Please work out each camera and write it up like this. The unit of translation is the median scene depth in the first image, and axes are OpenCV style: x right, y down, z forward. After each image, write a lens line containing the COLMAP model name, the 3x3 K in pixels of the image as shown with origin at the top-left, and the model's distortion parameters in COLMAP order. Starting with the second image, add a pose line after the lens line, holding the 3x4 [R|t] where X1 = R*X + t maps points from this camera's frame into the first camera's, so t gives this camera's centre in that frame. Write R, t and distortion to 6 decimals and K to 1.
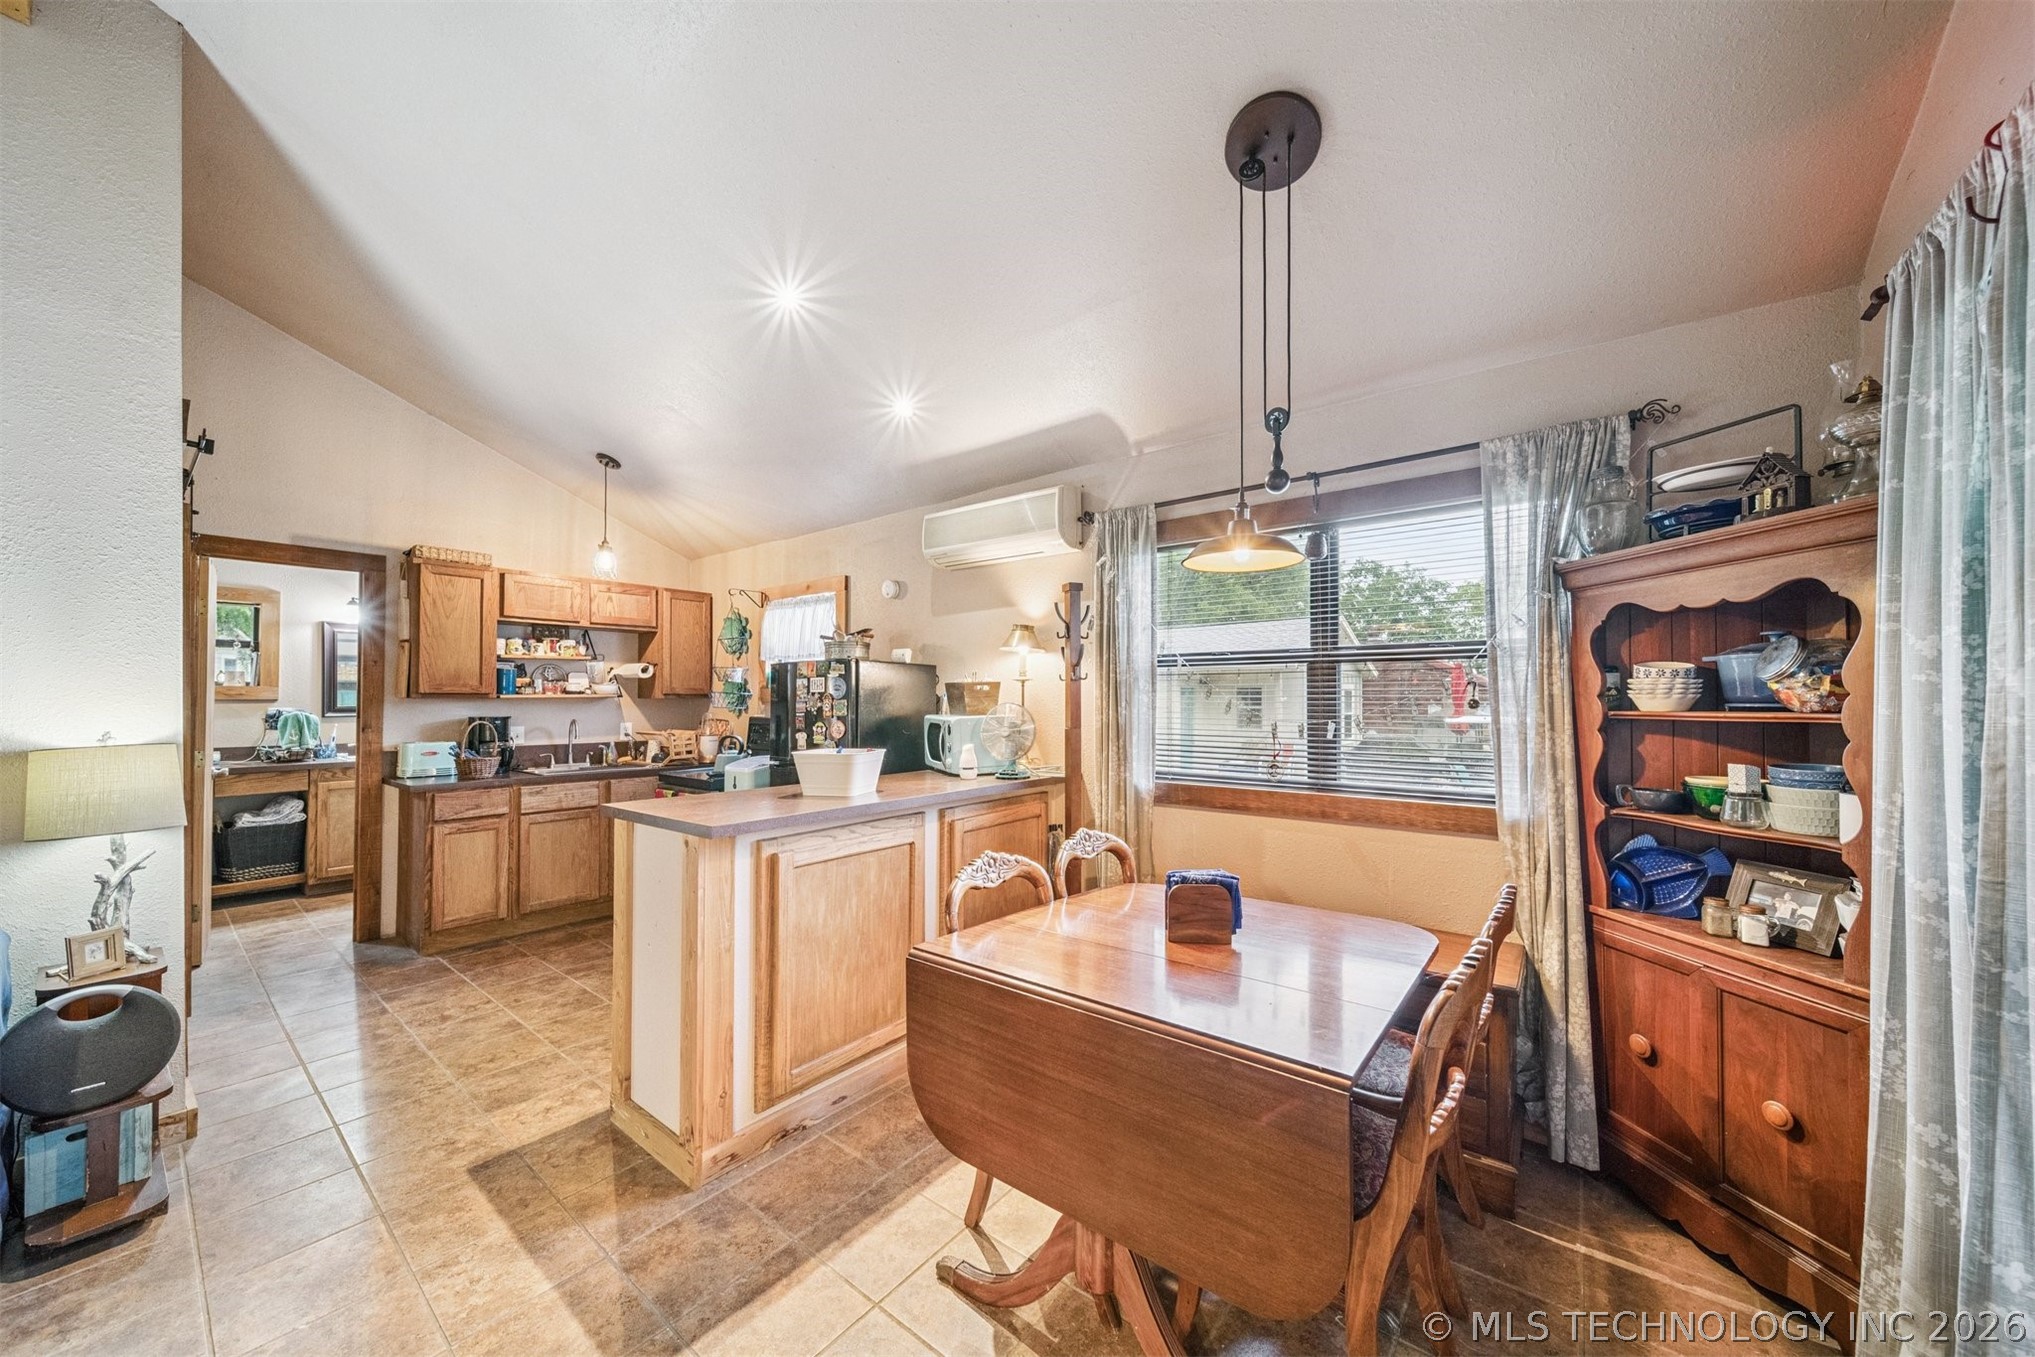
lens RADIAL K [[750.9, 0, 1059.2], [0, 750.9, 667.8], [0, 0, 1]] dist [-0.000230, -0.000452]
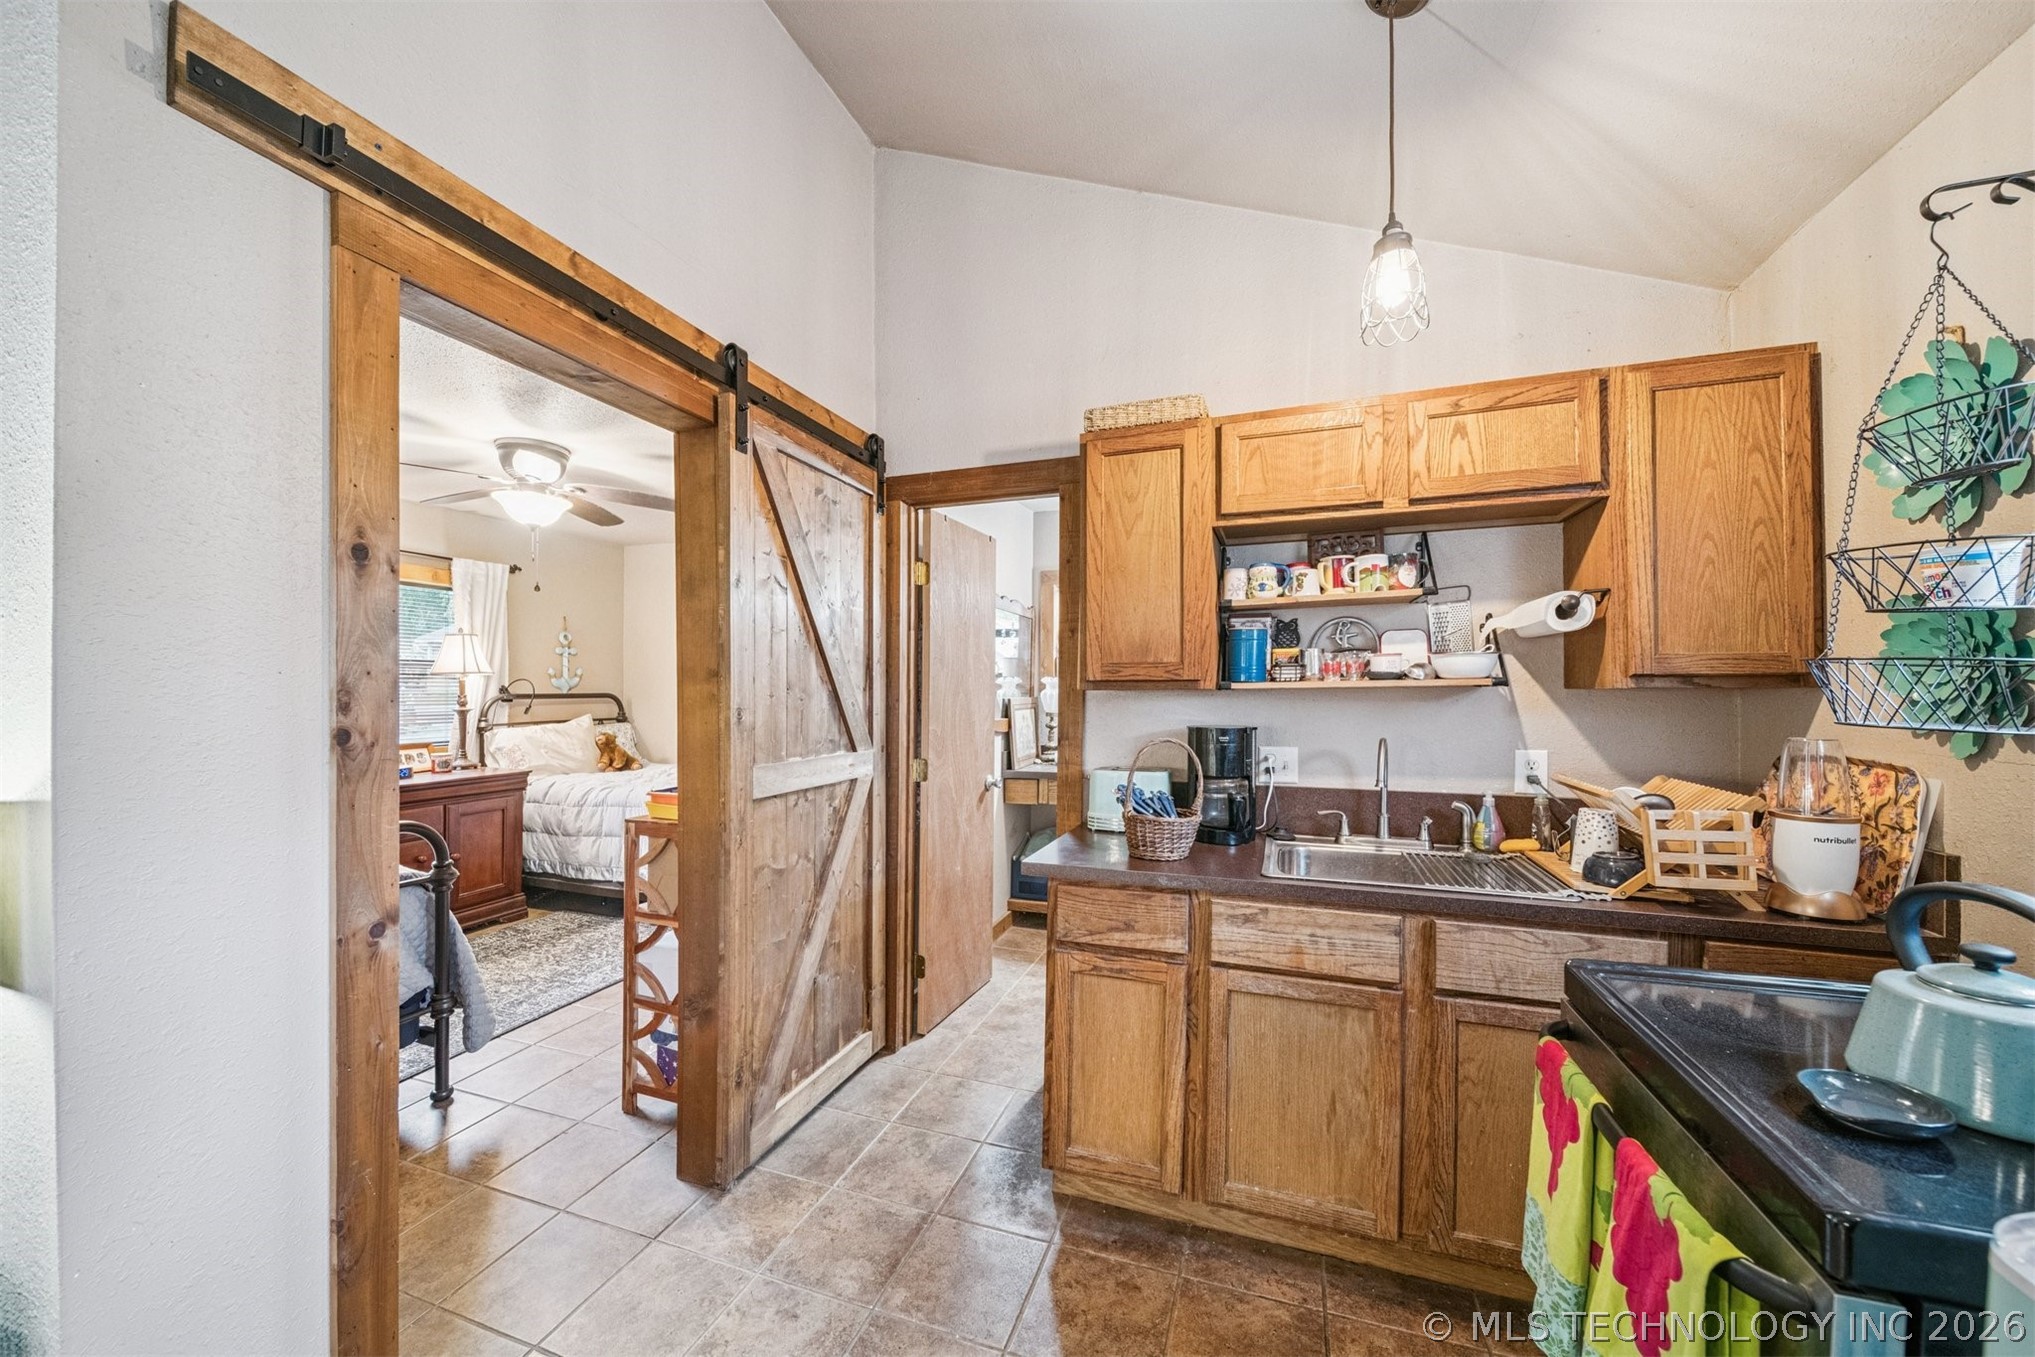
lens RADIAL K [[723.1, 0, 1024.8], [0, 723.1, 697.2], [0, 0, 1]] dist [-0.002596, -0.000582]
pose [[0.297956, 0.003504, -0.954573, -0.361109], [0.040364, 0.999053, 0.016267, 0.034750], [0.953726, -0.043378, 0.297532, 0.784695]]
